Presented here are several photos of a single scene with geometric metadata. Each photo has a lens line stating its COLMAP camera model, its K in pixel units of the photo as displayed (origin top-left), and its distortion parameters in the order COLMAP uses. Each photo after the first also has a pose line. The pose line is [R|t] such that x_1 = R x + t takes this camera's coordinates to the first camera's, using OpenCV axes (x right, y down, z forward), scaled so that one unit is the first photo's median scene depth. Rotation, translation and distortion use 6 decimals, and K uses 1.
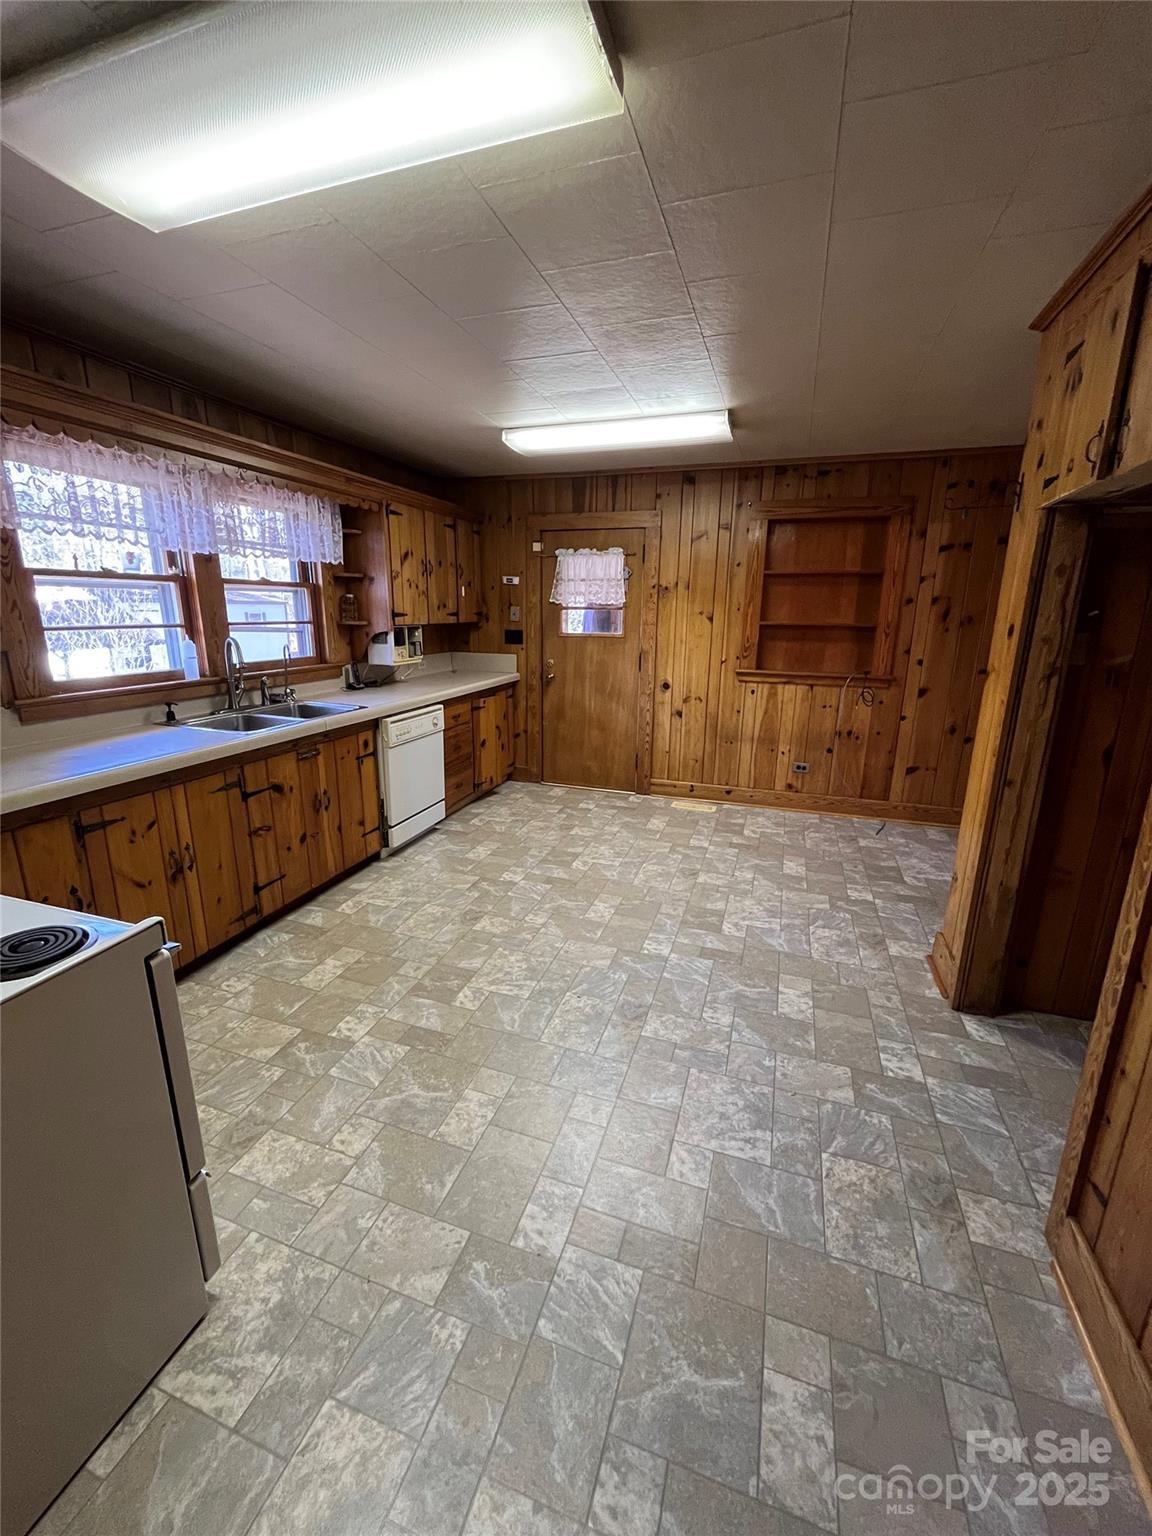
lens RADIAL K [[620.7, 0, 571.3], [0, 620.7, 765.1], [0, 0, 1]] dist [-0.000977, 0.000118]
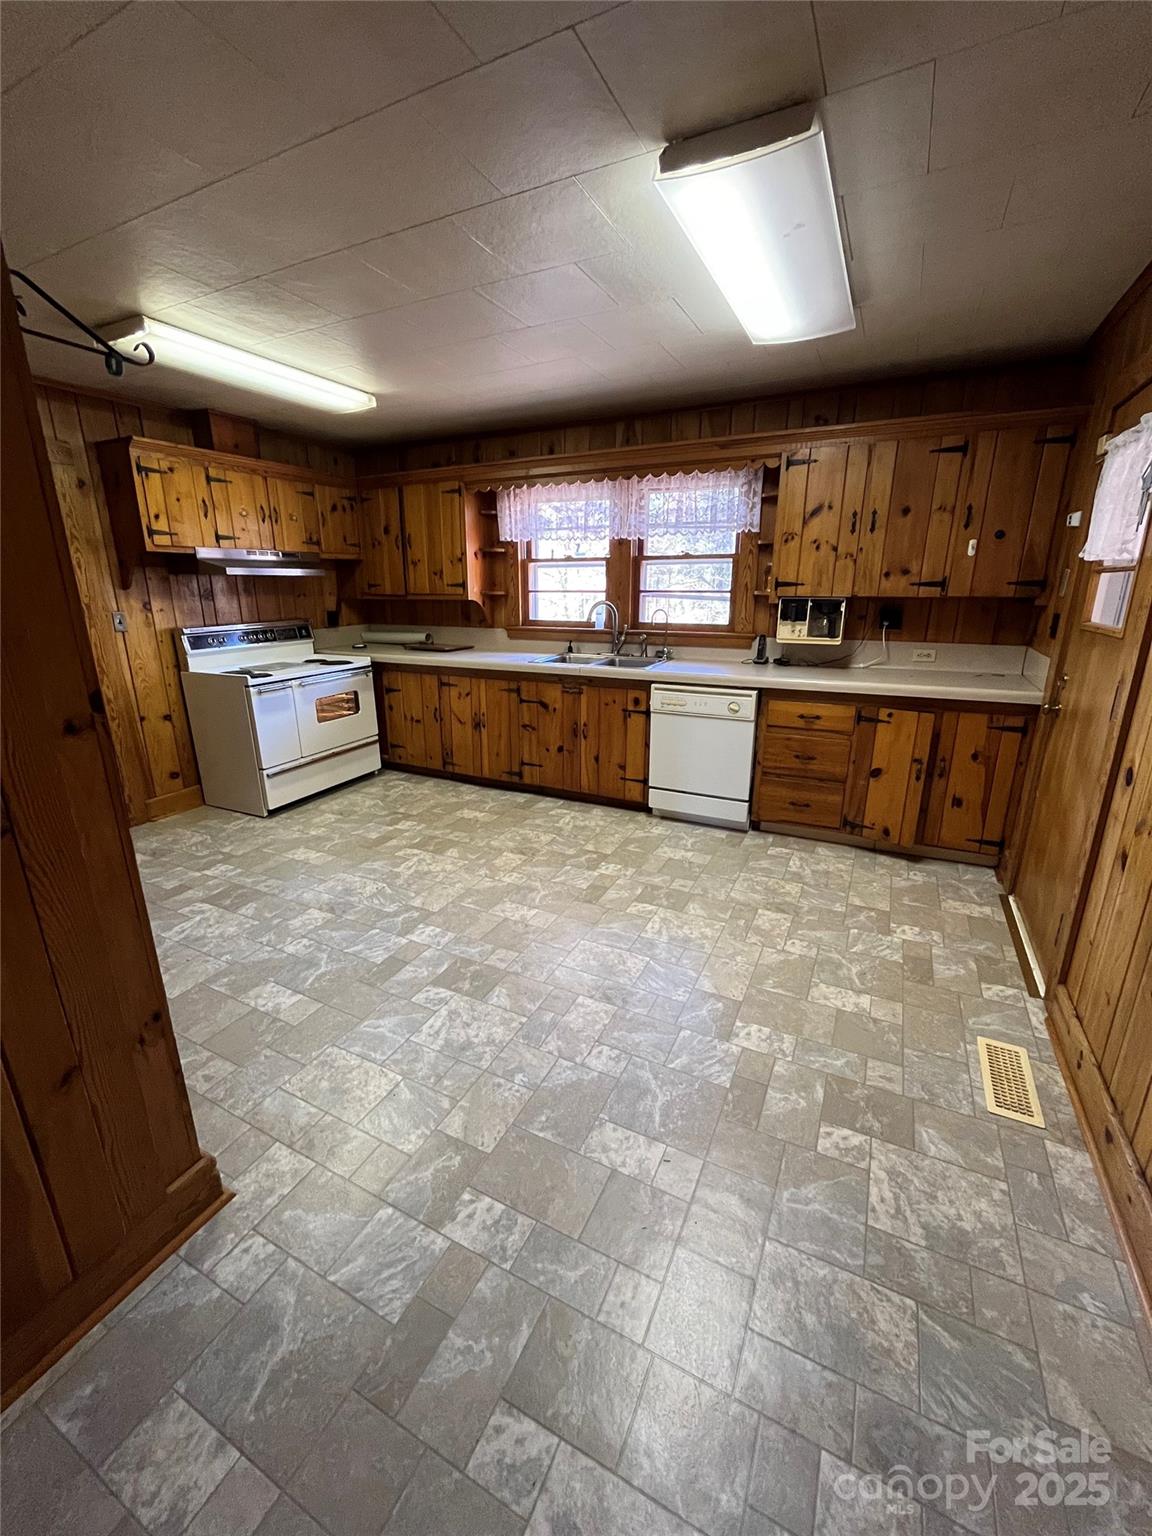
lens RADIAL K [[620.7, 0, 567.7], [0, 620.7, 761.8], [0, 0, 1]] dist [-0.000977, 0.000118]
pose [[-0.141004, 0.267259, -0.953253, 0.760369], [-0.237833, 0.925531, 0.294667, -0.228033], [0.961017, 0.268264, -0.066940, 0.969260]]
